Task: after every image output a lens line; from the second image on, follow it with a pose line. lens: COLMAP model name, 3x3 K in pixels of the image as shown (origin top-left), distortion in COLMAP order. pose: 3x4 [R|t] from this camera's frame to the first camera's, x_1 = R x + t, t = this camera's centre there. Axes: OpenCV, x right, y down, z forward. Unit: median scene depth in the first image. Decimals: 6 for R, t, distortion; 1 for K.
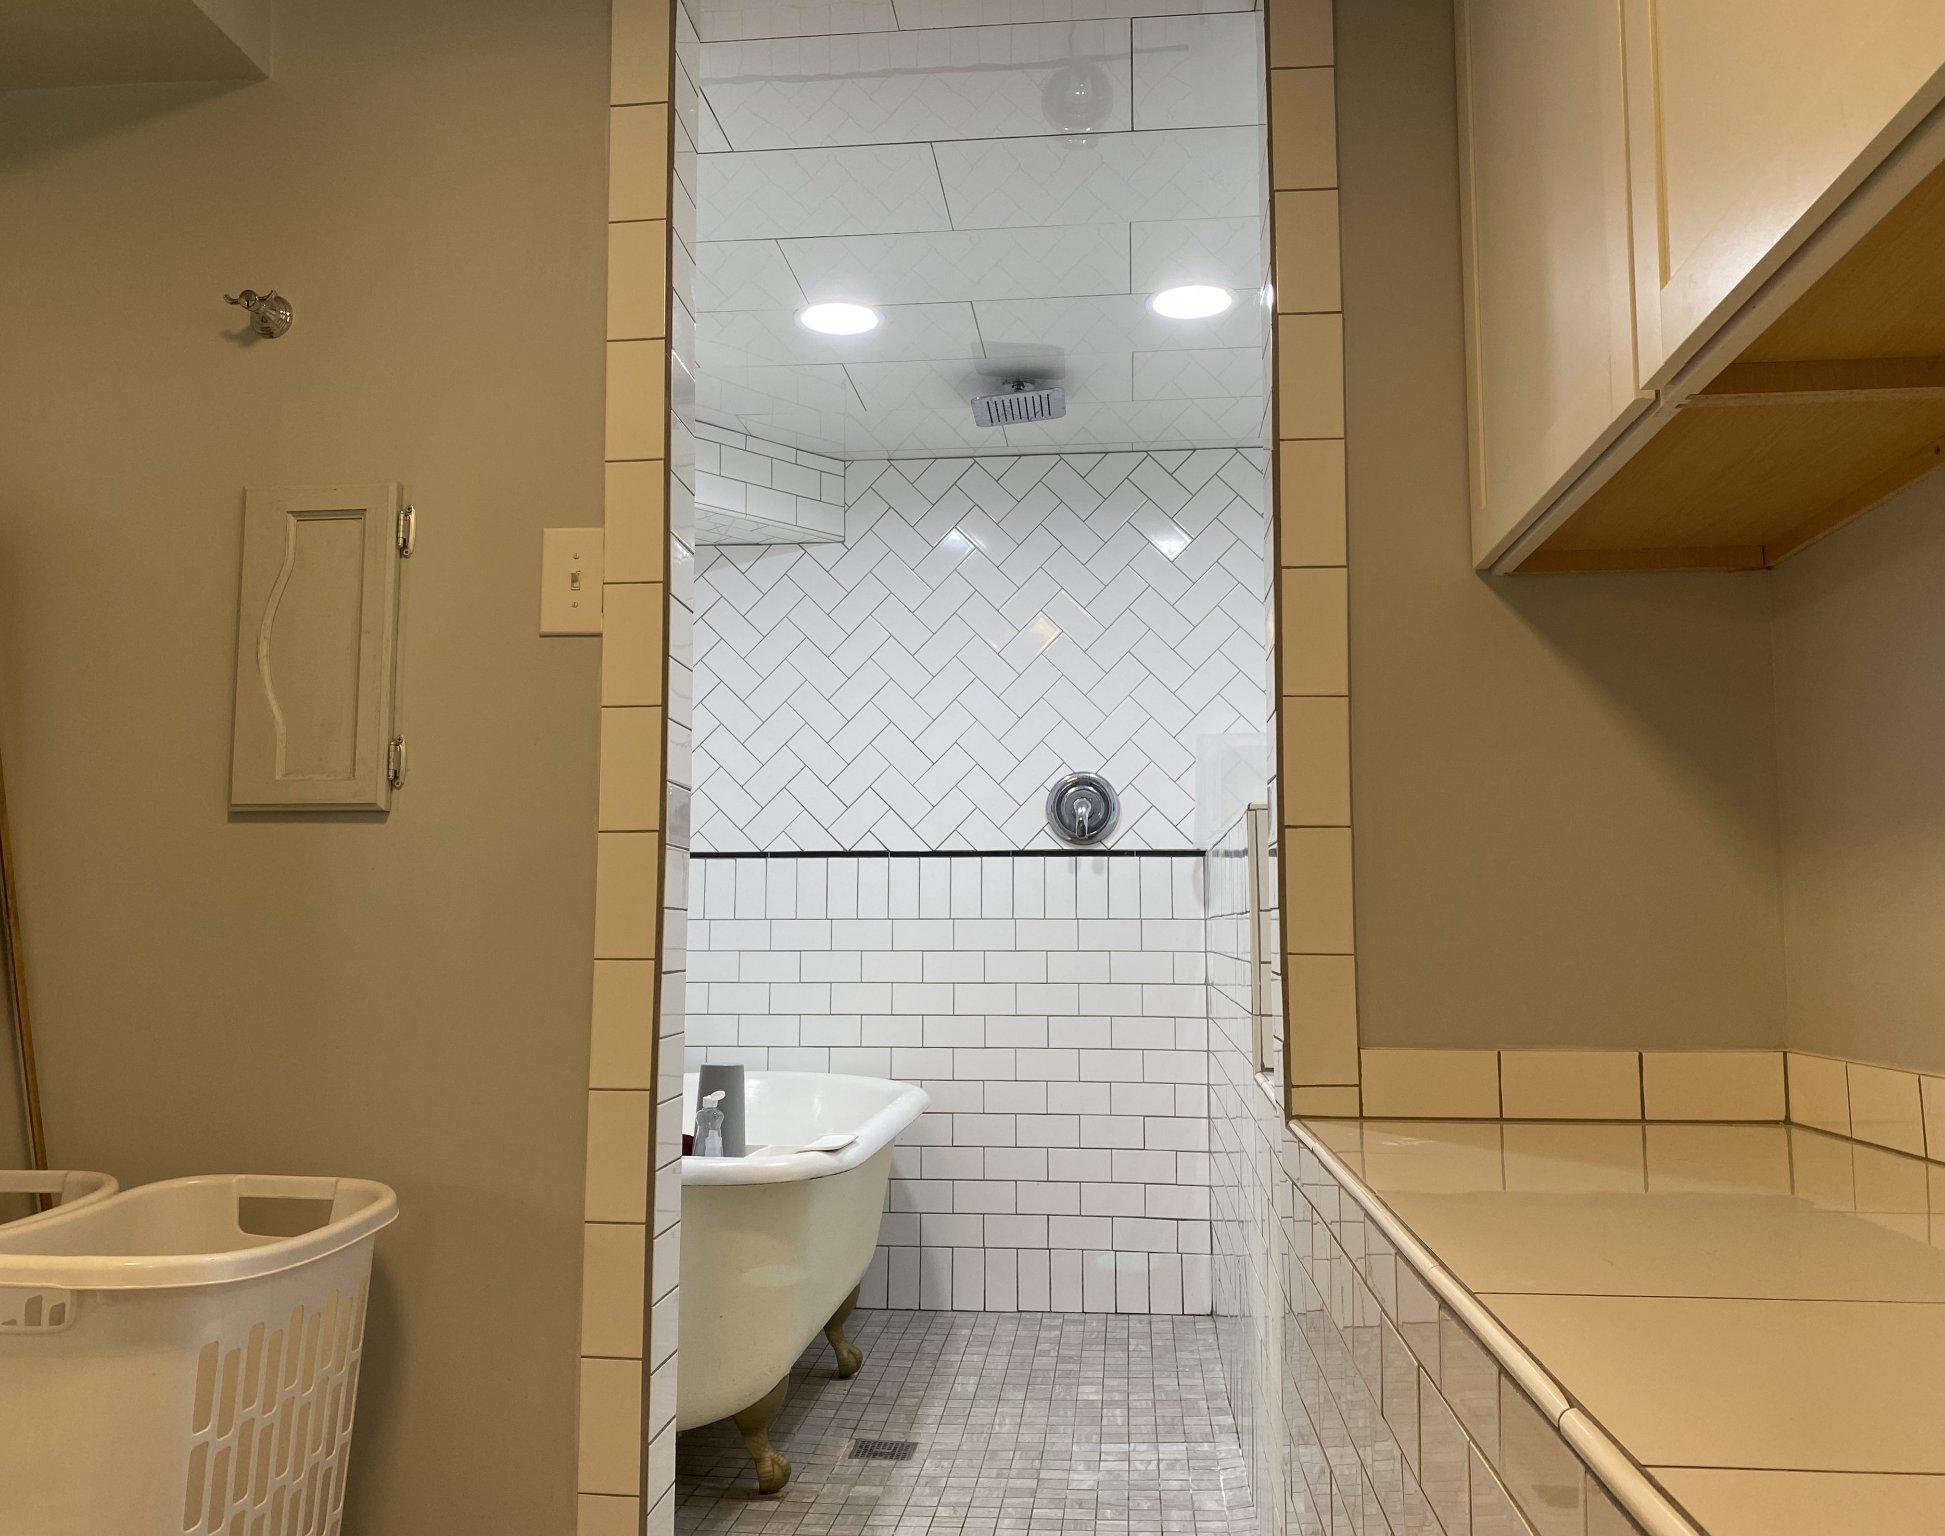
lens RADIAL K [[1597.7, 0, 959.8], [0, 1597.7, 779.9], [0, 0, 1]] dist [0.072113, -0.003462]
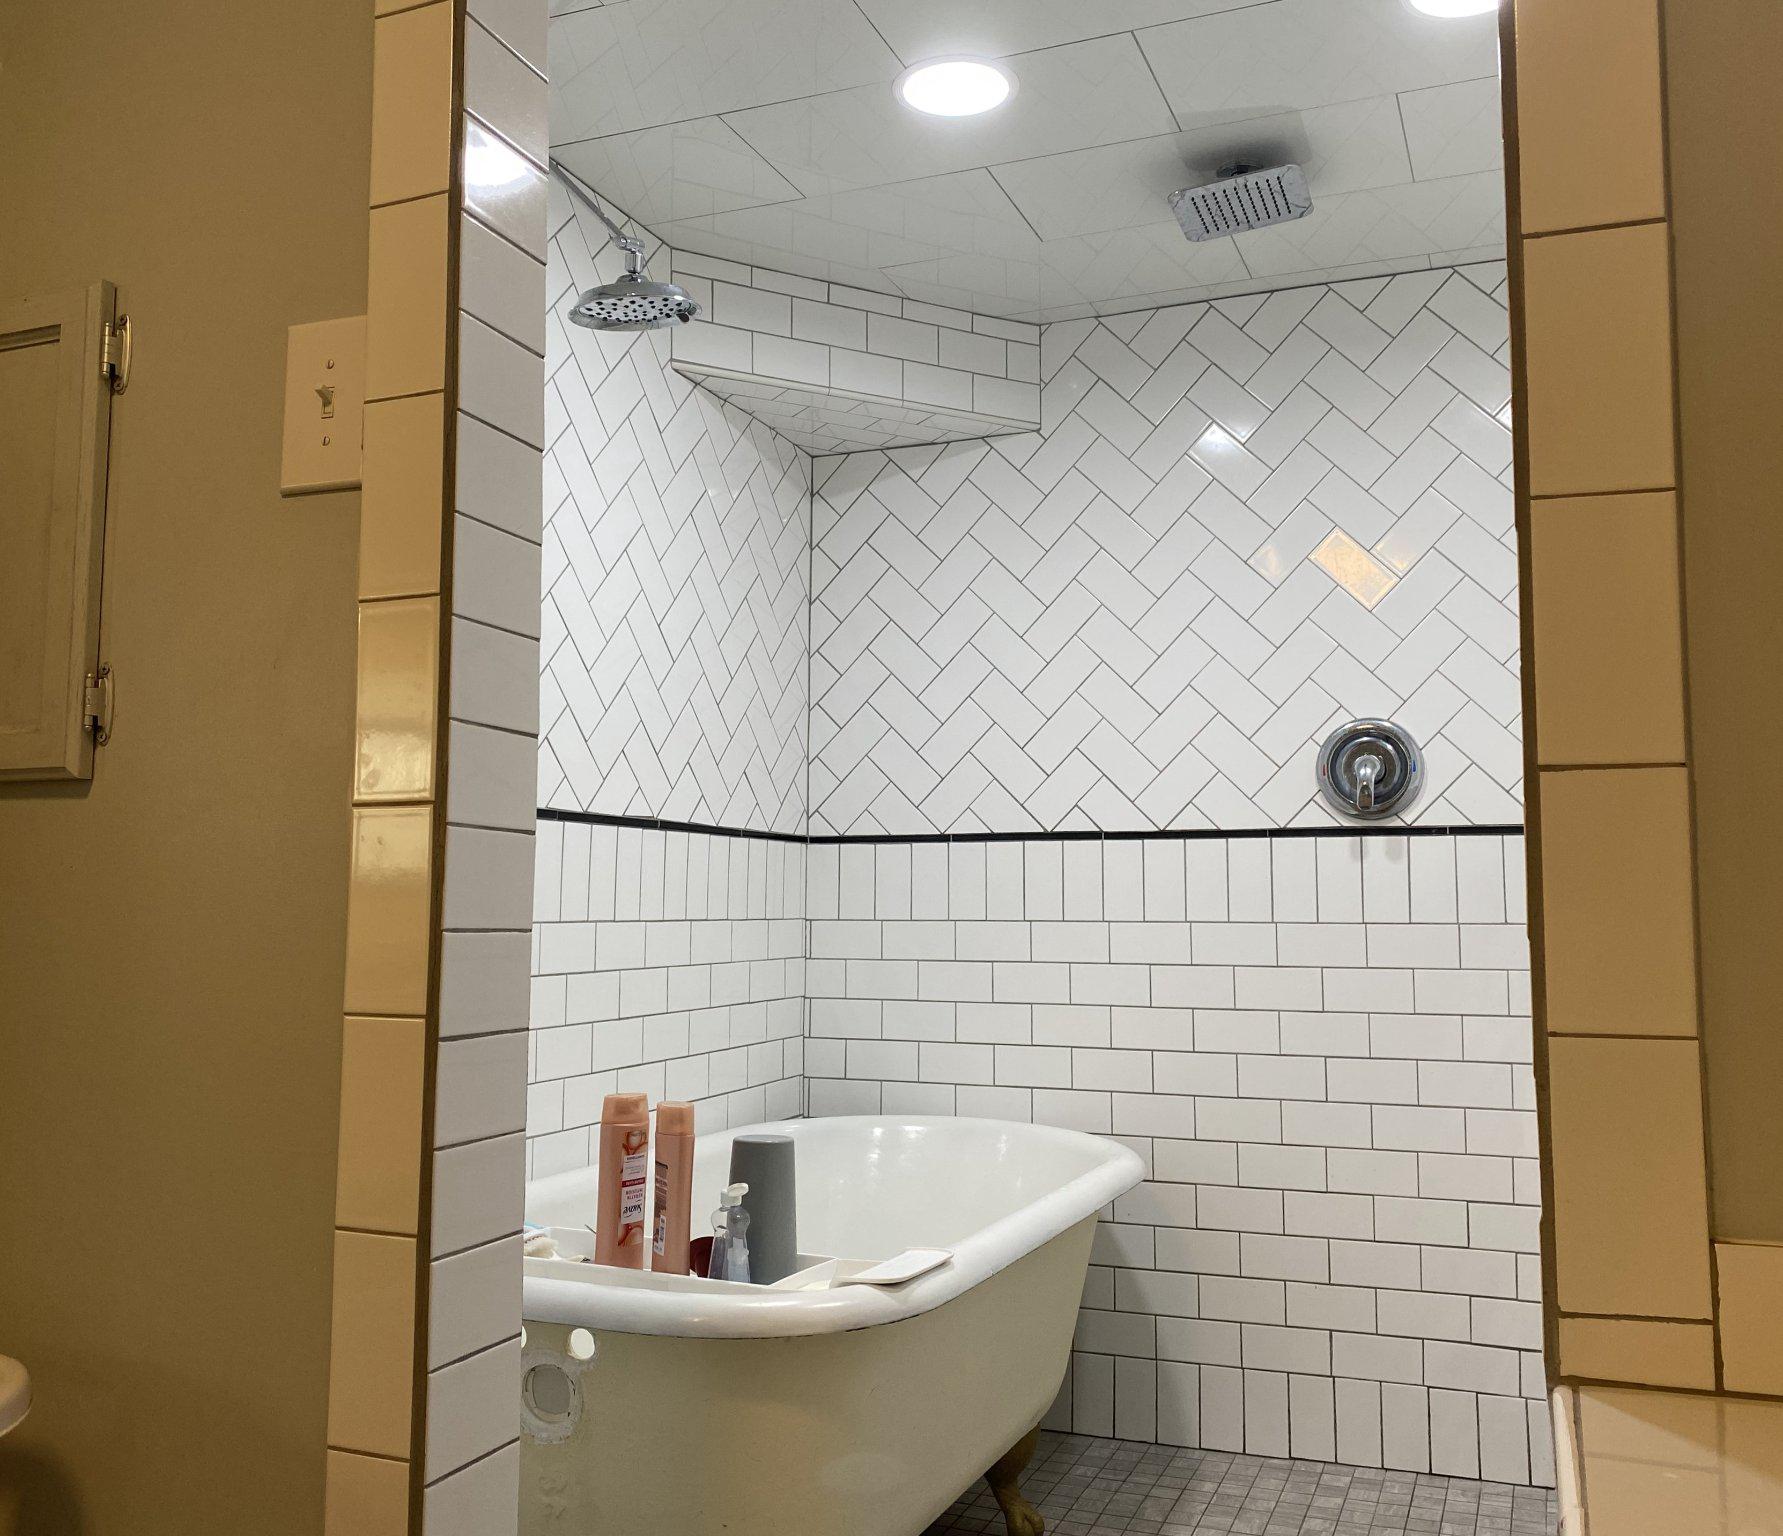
lens RADIAL K [[1639.9, 0, 899.6], [0, 1639.9, 768.0], [0, 0, 1]] dist [0.016521, 0.000000]
pose [[0.962159, -0.024029, -0.271429, 0.076381], [0.024977, 0.999688, 0.000037, 0.012239], [0.271343, -0.006815, 0.962459, 0.236460]]
